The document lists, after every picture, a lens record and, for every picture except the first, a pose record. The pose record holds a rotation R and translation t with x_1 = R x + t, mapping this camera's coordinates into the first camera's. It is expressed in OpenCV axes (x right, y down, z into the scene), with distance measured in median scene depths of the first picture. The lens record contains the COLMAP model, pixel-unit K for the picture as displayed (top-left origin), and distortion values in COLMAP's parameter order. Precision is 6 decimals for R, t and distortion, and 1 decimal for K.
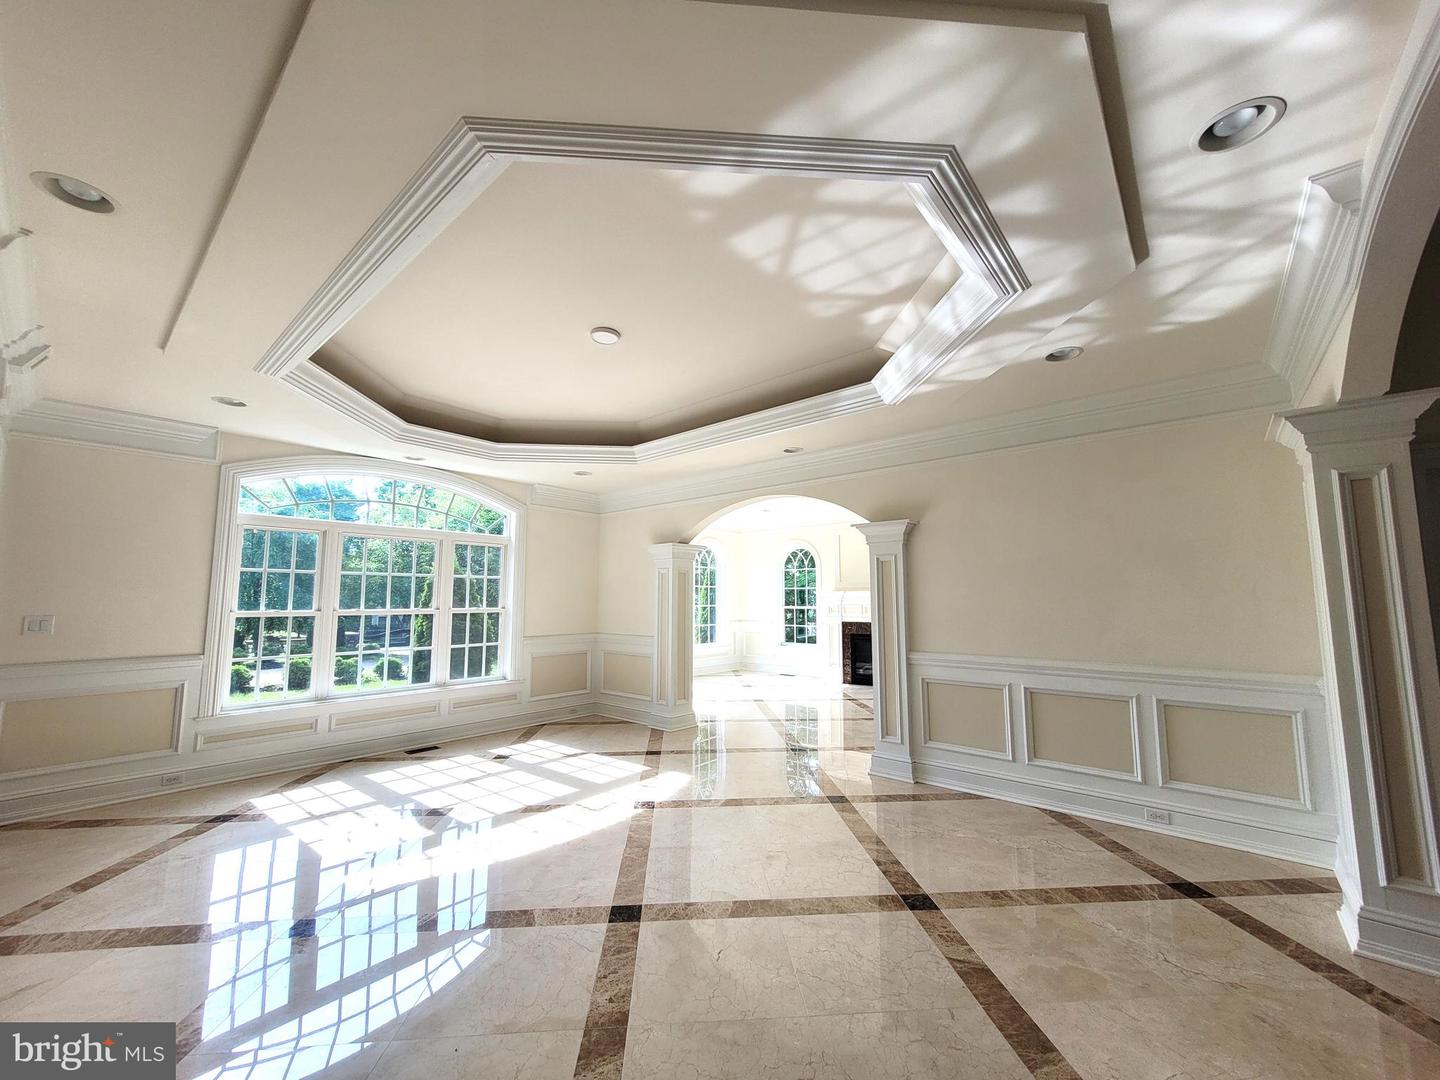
lens RADIAL K [[561.9, 0, 723.6], [0, 561.9, 545.5], [0, 0, 1]] dist [0.004856, -0.000284]
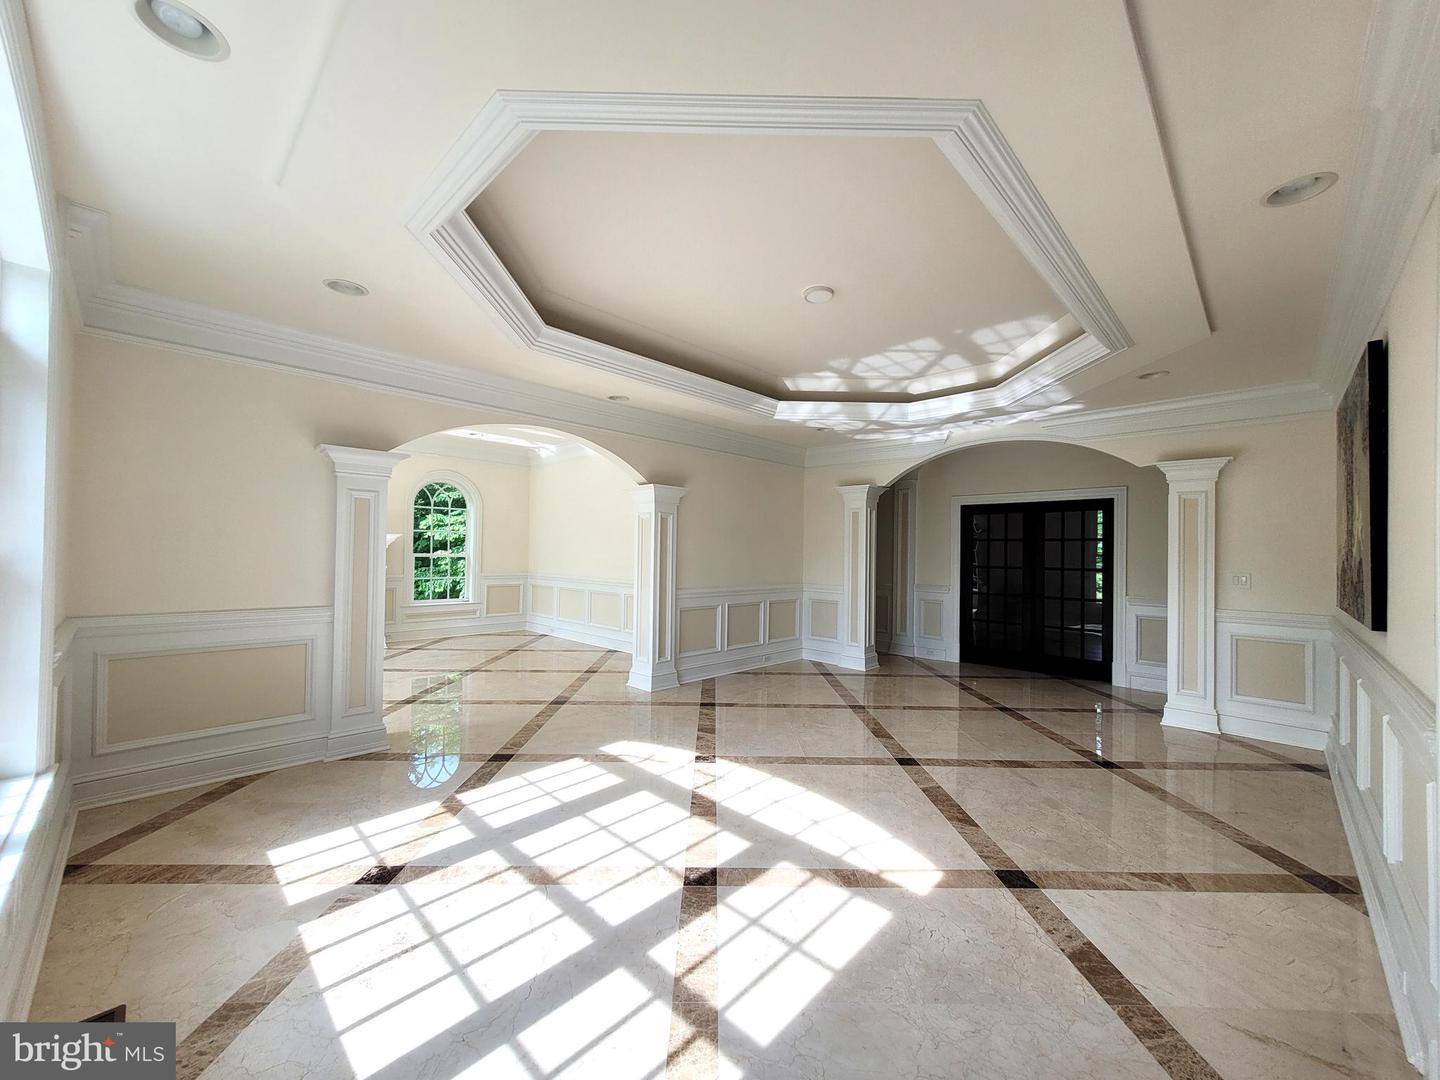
lens RADIAL K [[561.9, 0, 723.6], [0, 561.9, 545.5], [0, 0, 1]] dist [0.004856, -0.000284]
pose [[0.067138, 0.012718, 0.997663, -1.001923], [-0.116061, 0.993230, -0.004851, 0.085119], [-0.990970, -0.115464, 0.068160, 0.849980]]
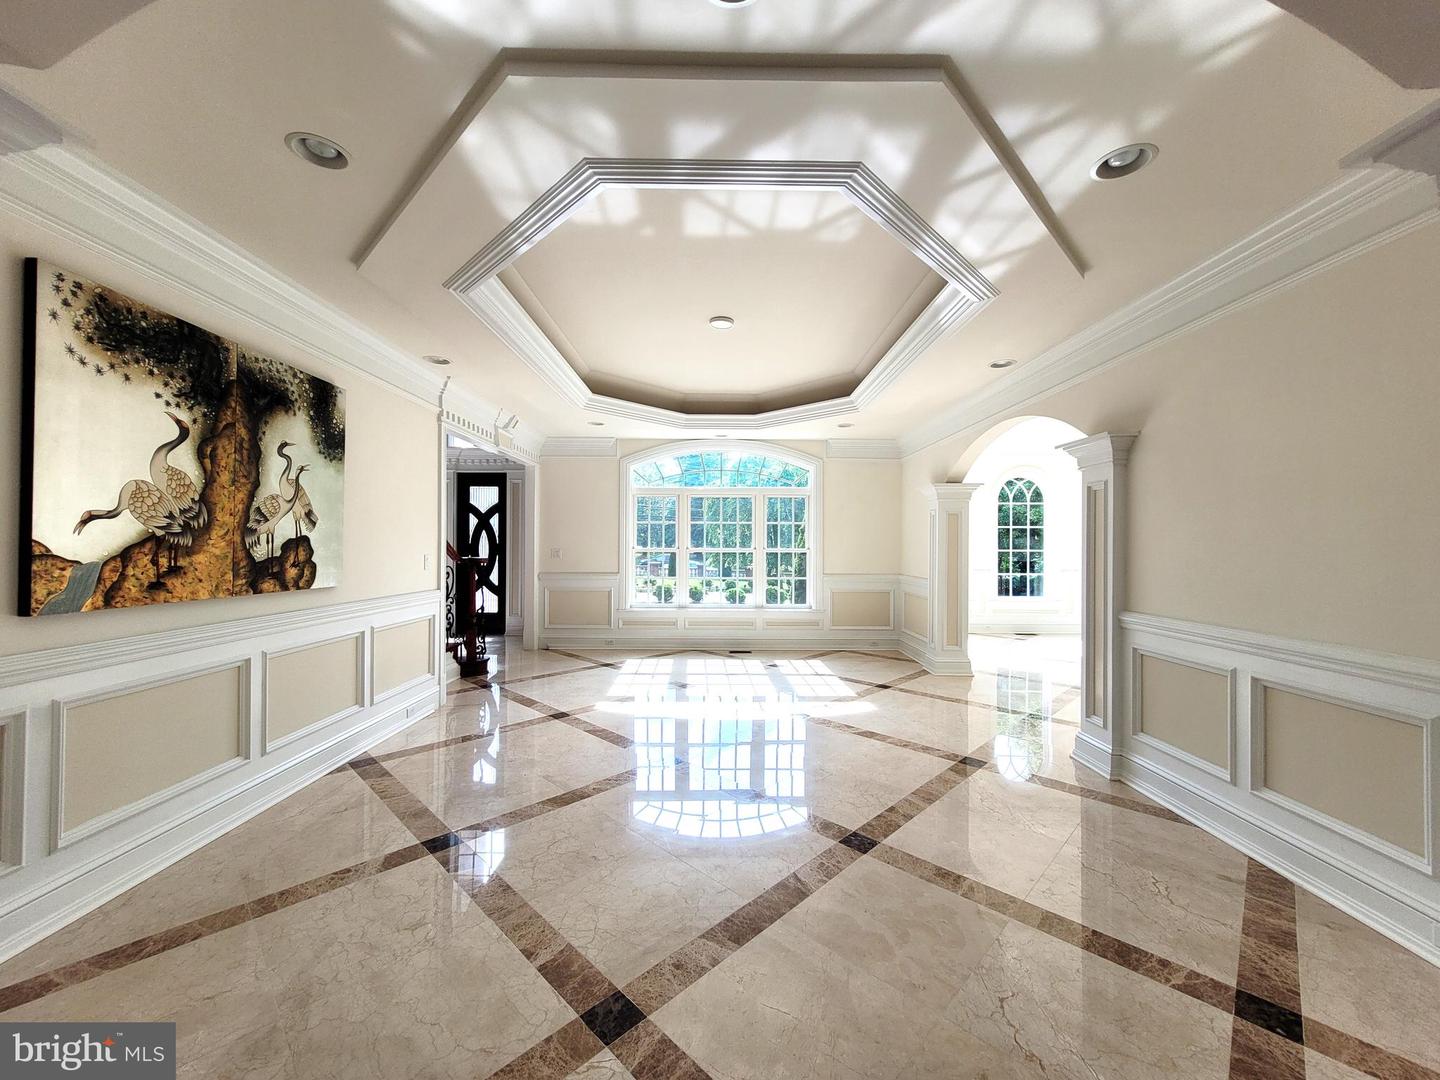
lens RADIAL K [[561.9, 0, 726.9], [0, 561.9, 548.6], [0, 0, 1]] dist [0.000187, 0.000334]
pose [[0.659296, 0.009512, -0.751824, 0.571137], [0.069191, 0.994910, 0.073263, 0.017542], [0.748693, -0.100321, 0.655282, 0.140033]]
